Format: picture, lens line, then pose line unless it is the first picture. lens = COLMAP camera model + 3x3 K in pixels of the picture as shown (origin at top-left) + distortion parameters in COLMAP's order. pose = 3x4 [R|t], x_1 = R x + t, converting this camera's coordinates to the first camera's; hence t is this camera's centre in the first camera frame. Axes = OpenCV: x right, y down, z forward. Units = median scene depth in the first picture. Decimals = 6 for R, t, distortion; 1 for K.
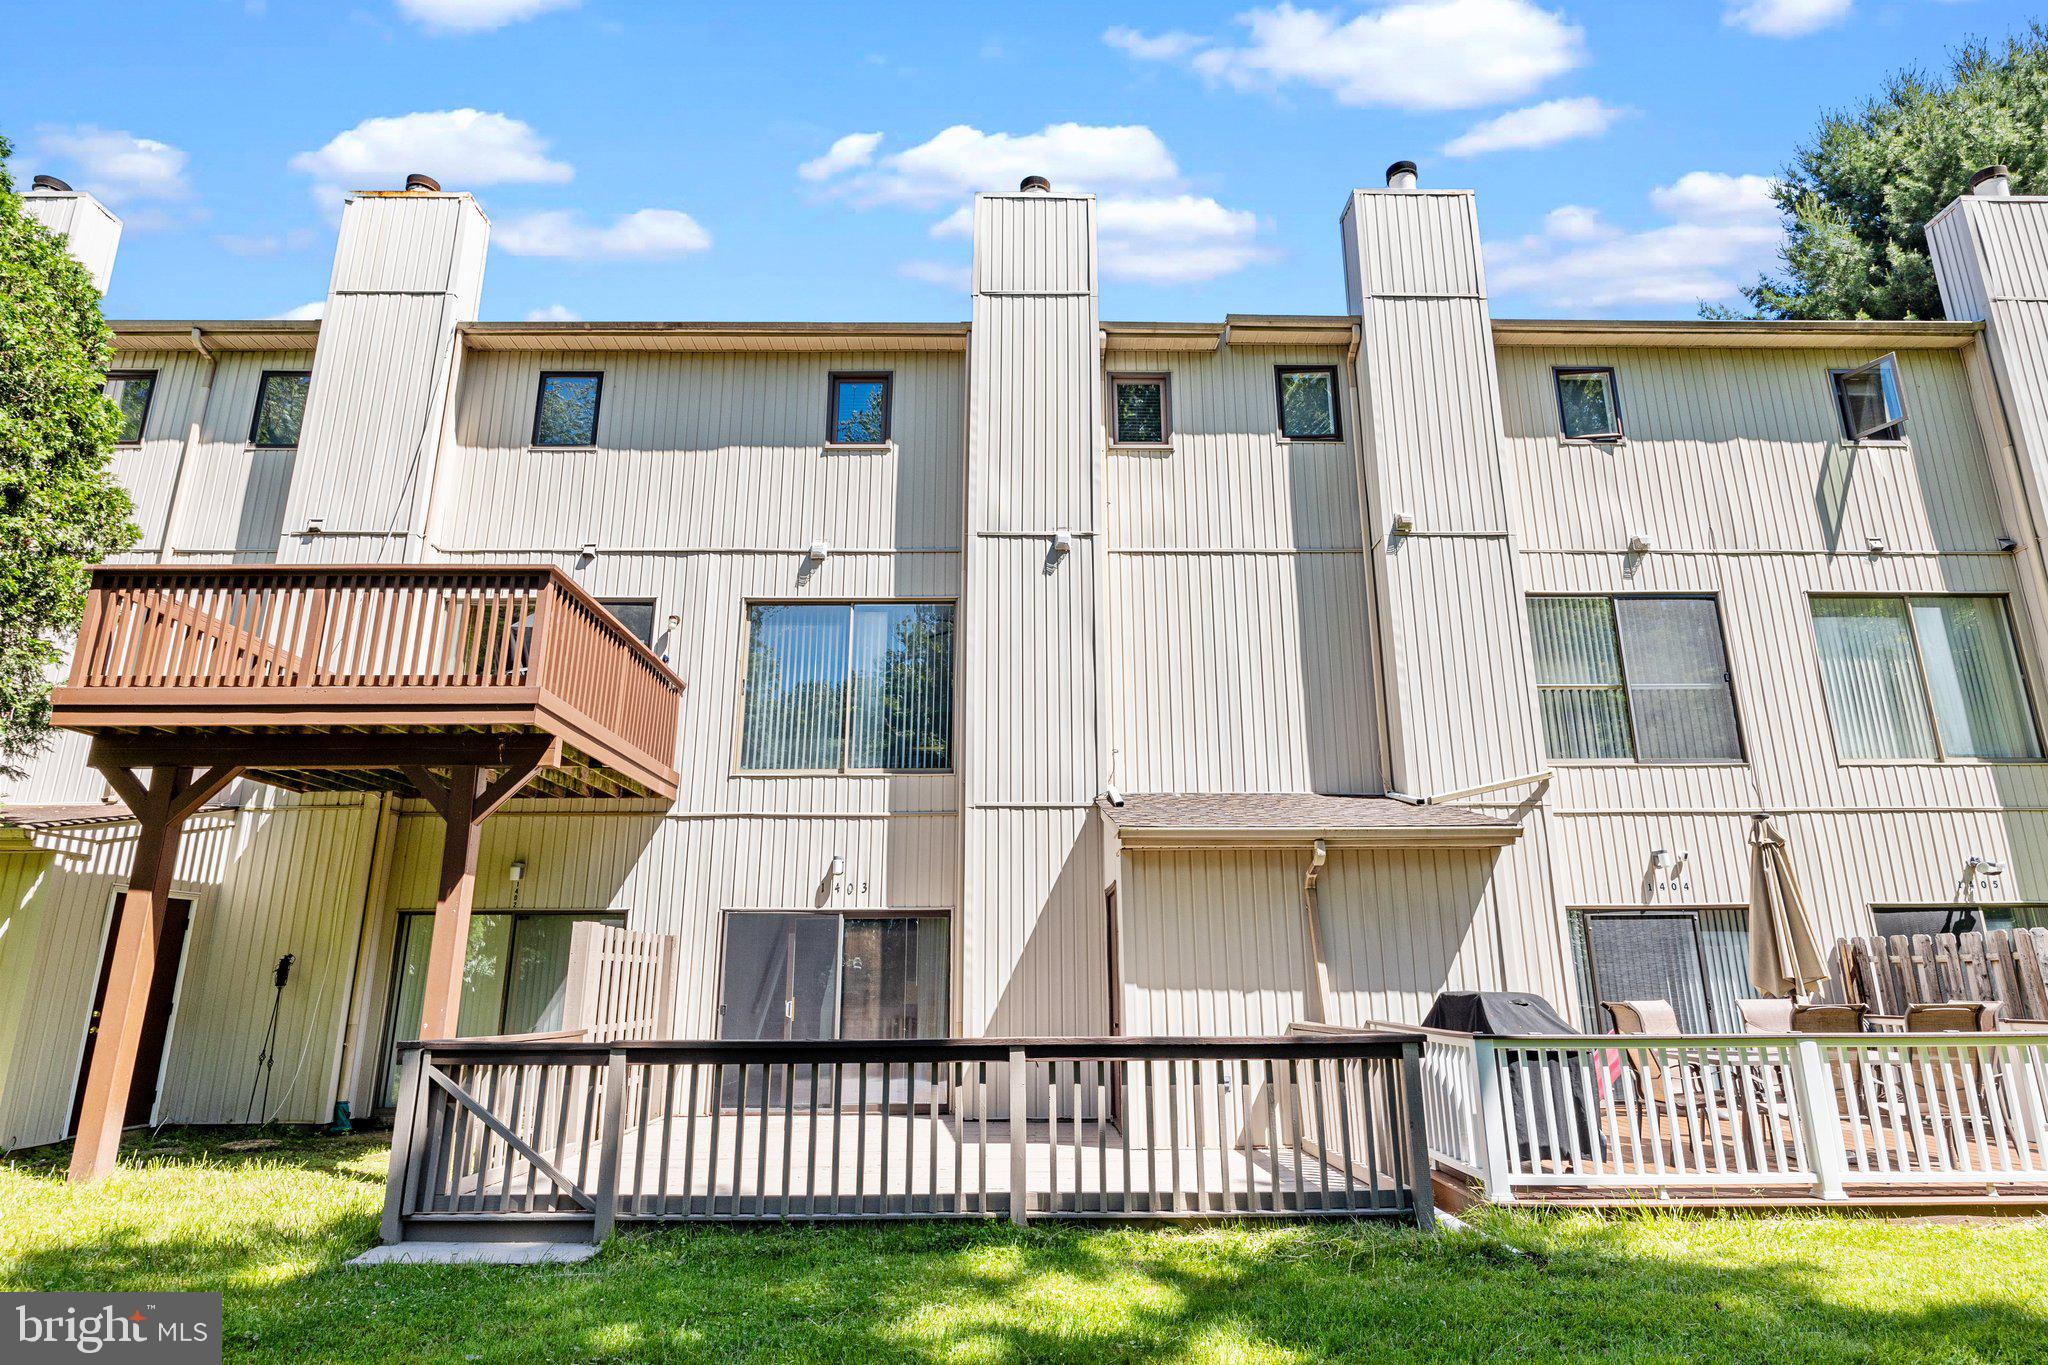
lens RADIAL K [[1104.6, 0, 1032.5], [0, 1104.6, 680.1], [0, 0, 1]] dist [-0.004408, -0.010095]
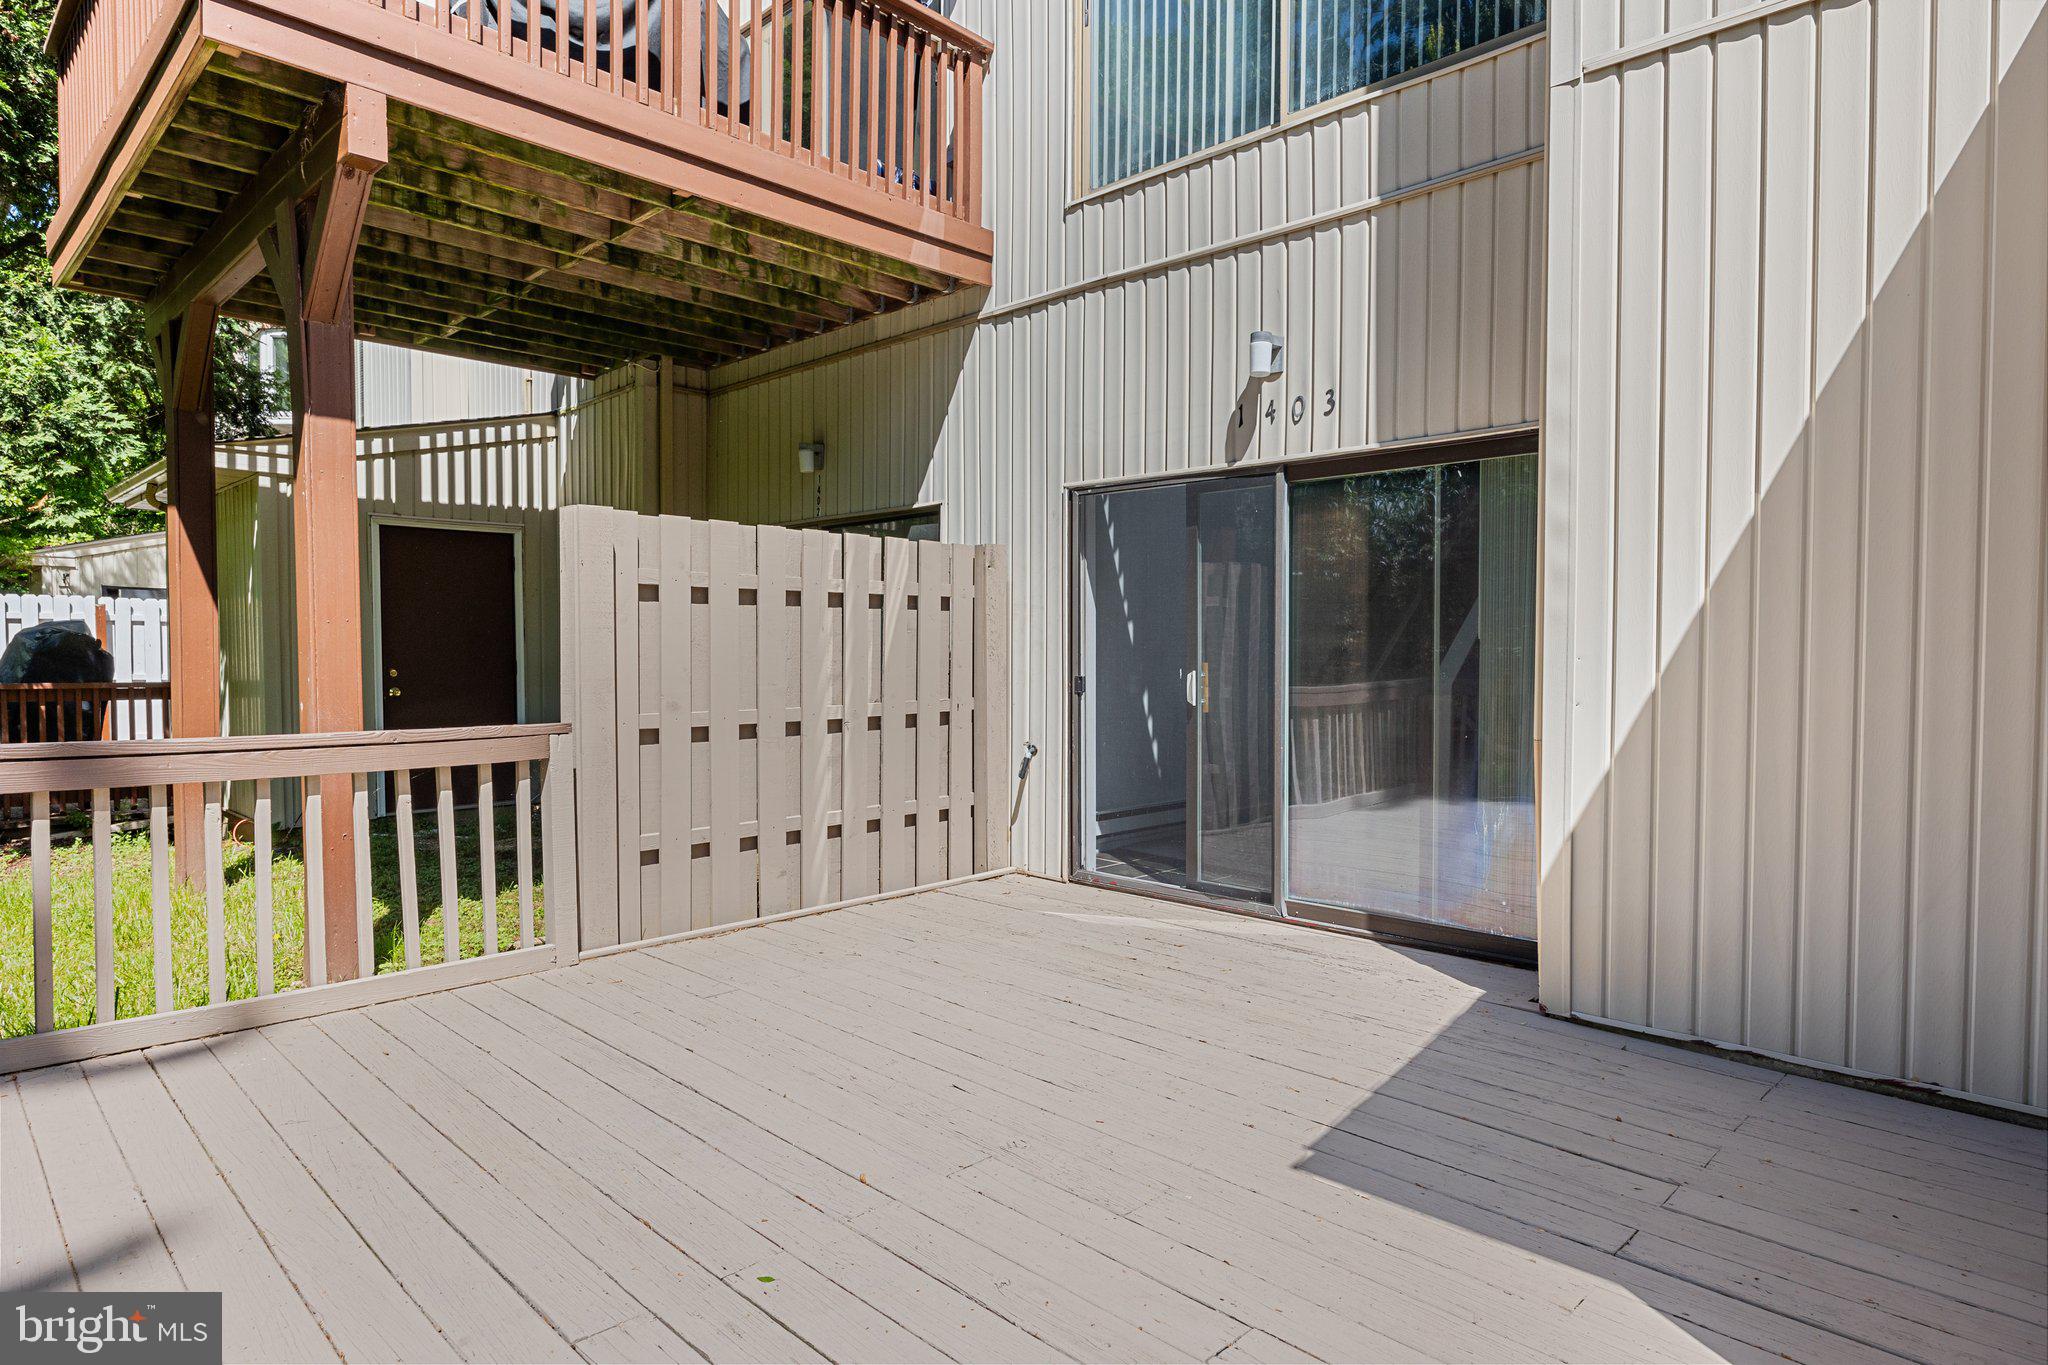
lens RADIAL K [[1145.0, 0, 1024.0], [0, 1145.0, 682.5], [0, 0, 1]] dist [0.001052, 0.000122]
pose [[0.706871, 0.028171, -0.706781, 0.065870], [0.183236, 0.957805, 0.221436, 0.170588], [0.683197, -0.286034, 0.671883, 0.605799]]
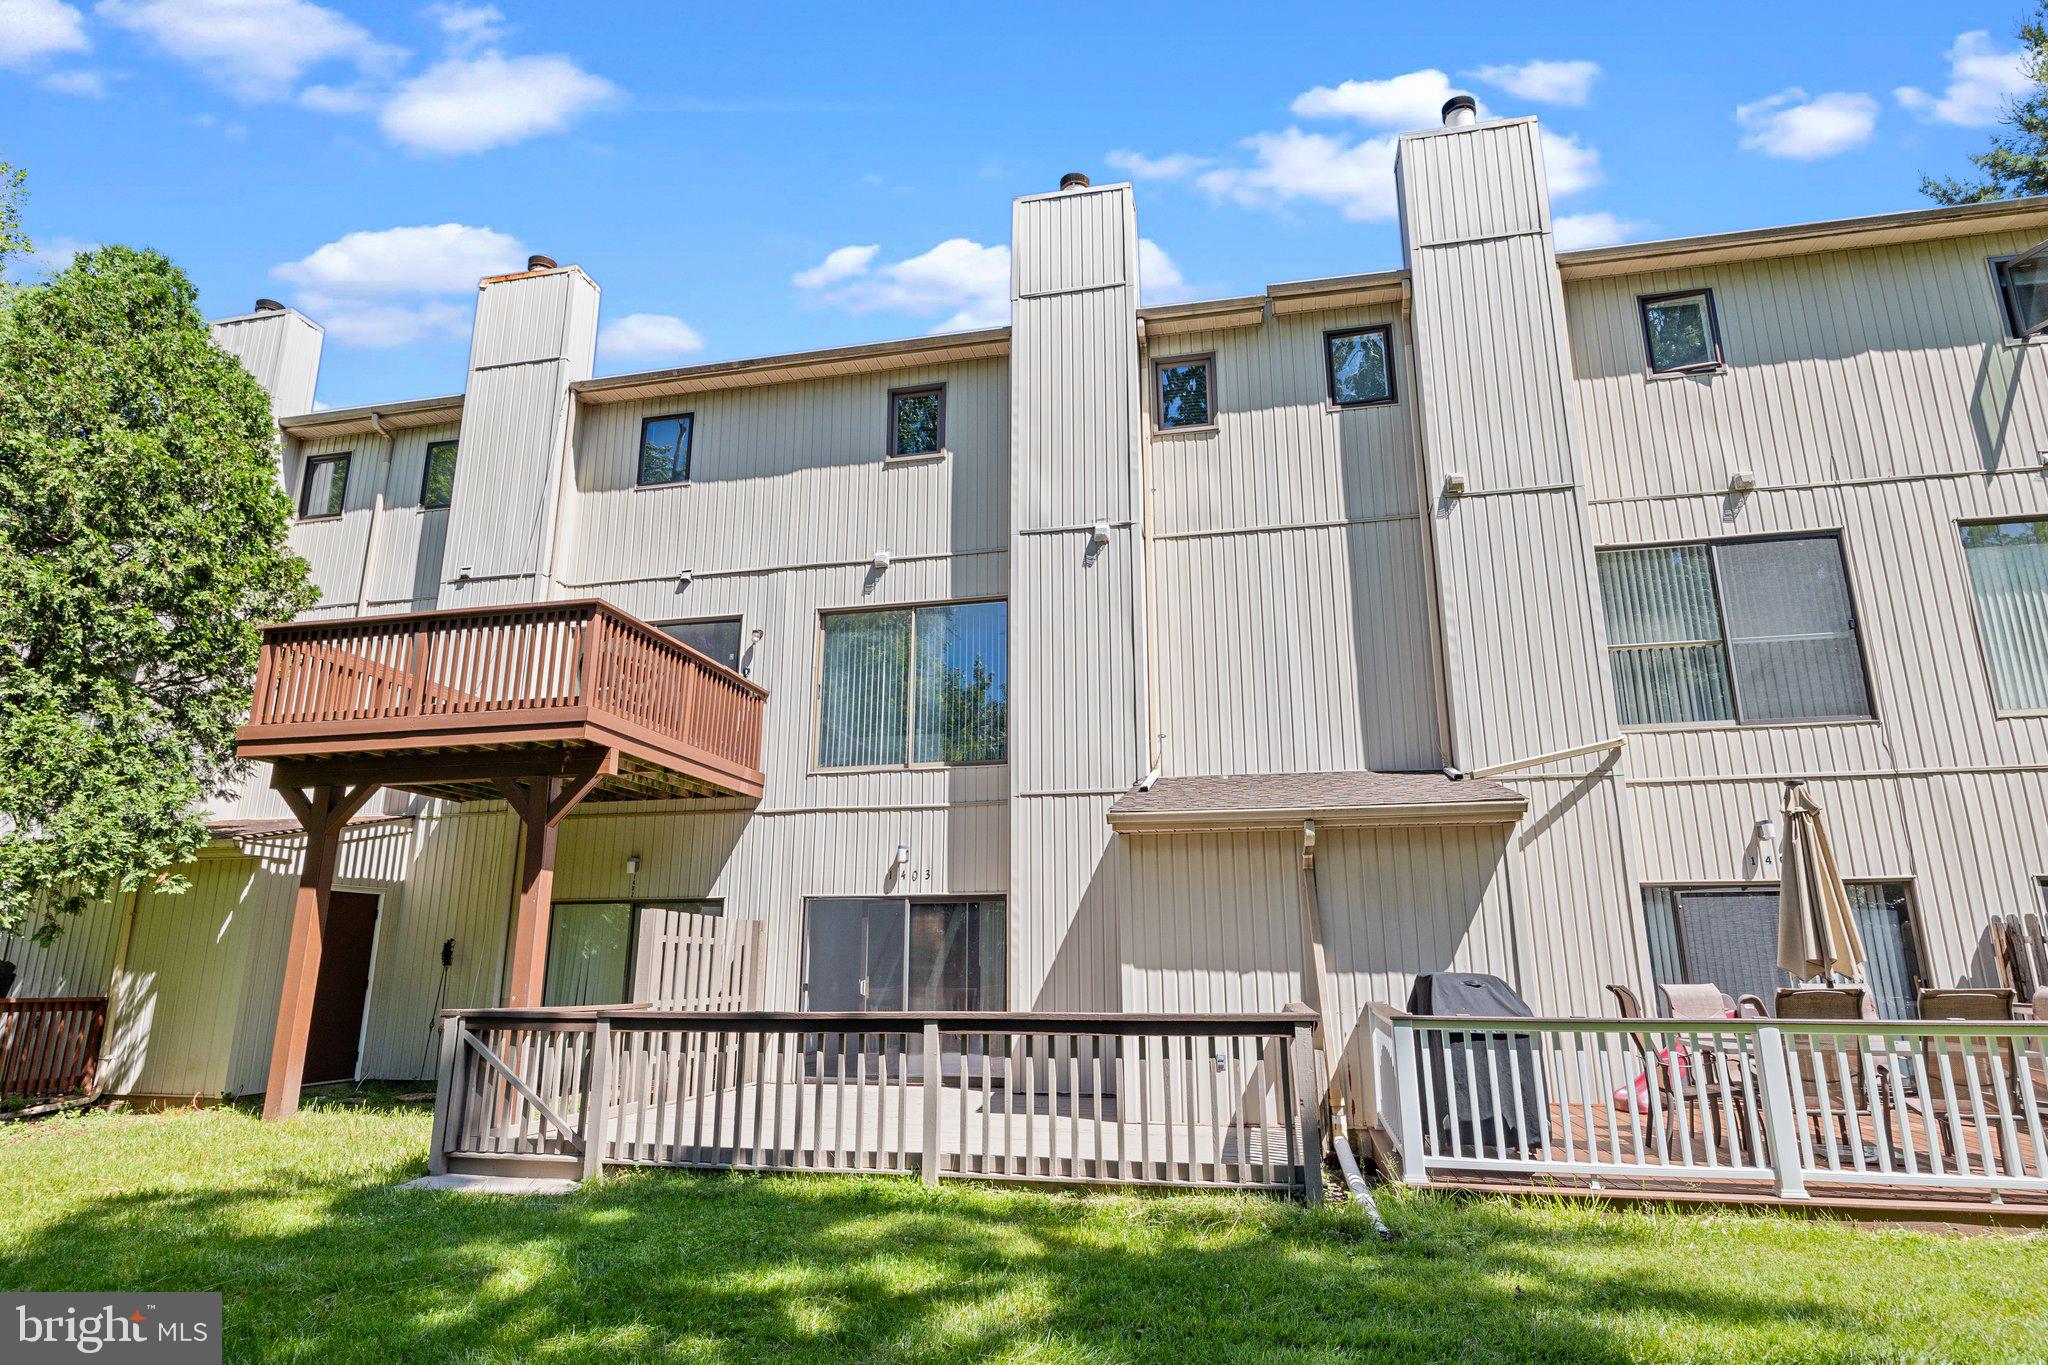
lens RADIAL K [[1107.3, 0, 1019.6], [0, 1107.3, 688.1], [0, 0, 1]] dist [-0.012240, -0.002949]
pose [[0.974047, -0.052873, -0.220085, 0.176055], [0.057771, 0.998204, 0.015872, -0.003474], [0.218851, -0.028175, 0.975352, -0.016755]]
